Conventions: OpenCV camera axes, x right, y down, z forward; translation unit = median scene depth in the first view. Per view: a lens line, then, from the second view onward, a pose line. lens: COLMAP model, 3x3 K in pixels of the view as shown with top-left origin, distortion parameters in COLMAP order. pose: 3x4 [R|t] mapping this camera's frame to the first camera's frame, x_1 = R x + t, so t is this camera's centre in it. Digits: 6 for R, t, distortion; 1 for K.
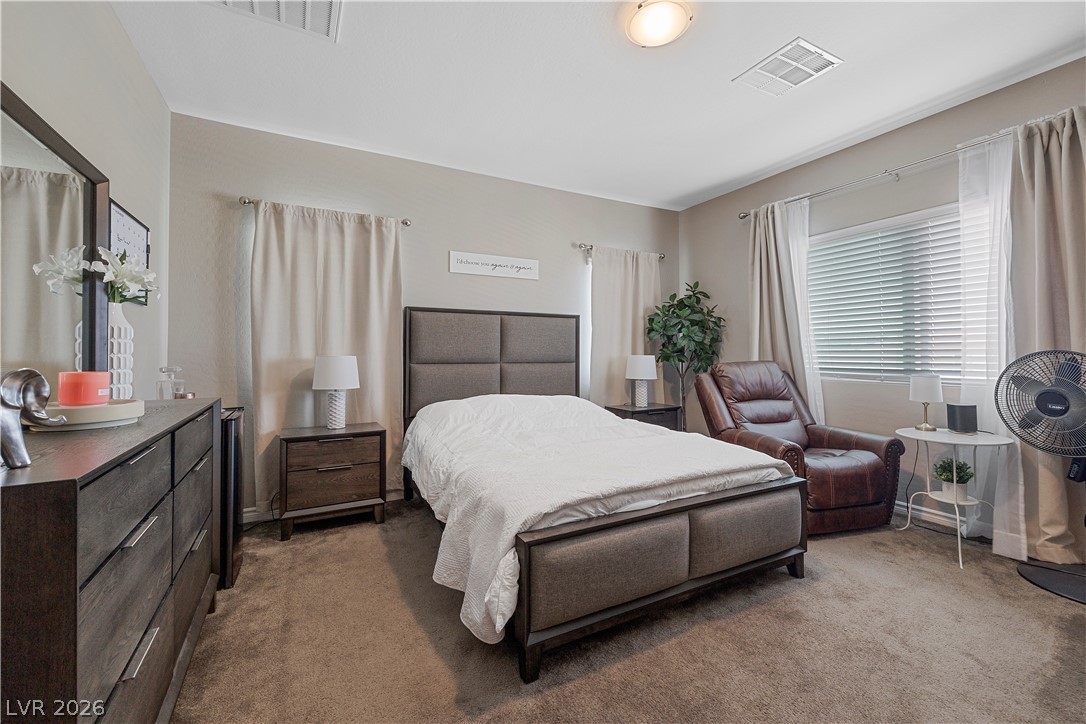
lens RADIAL K [[434.9, 0, 543.0], [0, 434.9, 362.0], [0, 0, 1]] dist [-0.002077, -0.000329]
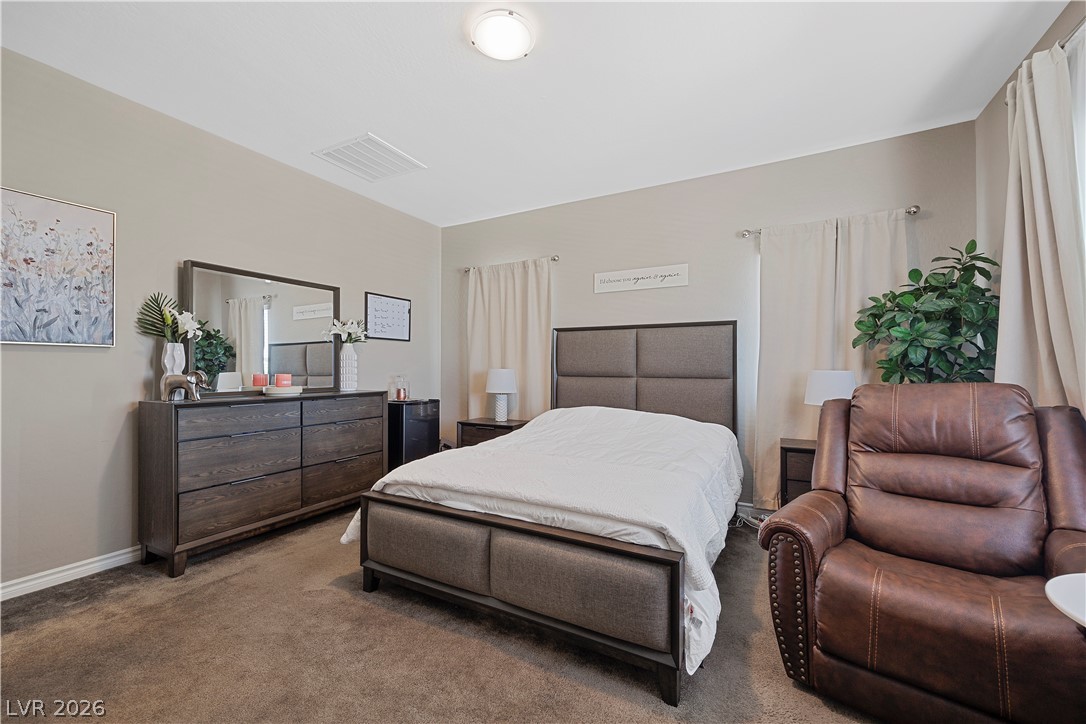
lens RADIAL K [[435.7, 0, 541.1], [0, 435.7, 379.8], [0, 0, 1]] dist [-0.008928, -0.000191]
pose [[0.555831, 0.024851, -0.830924, 0.685208], [-0.018405, 0.999676, 0.017586, -0.006484], [0.831092, 0.005518, 0.556108, 0.306900]]
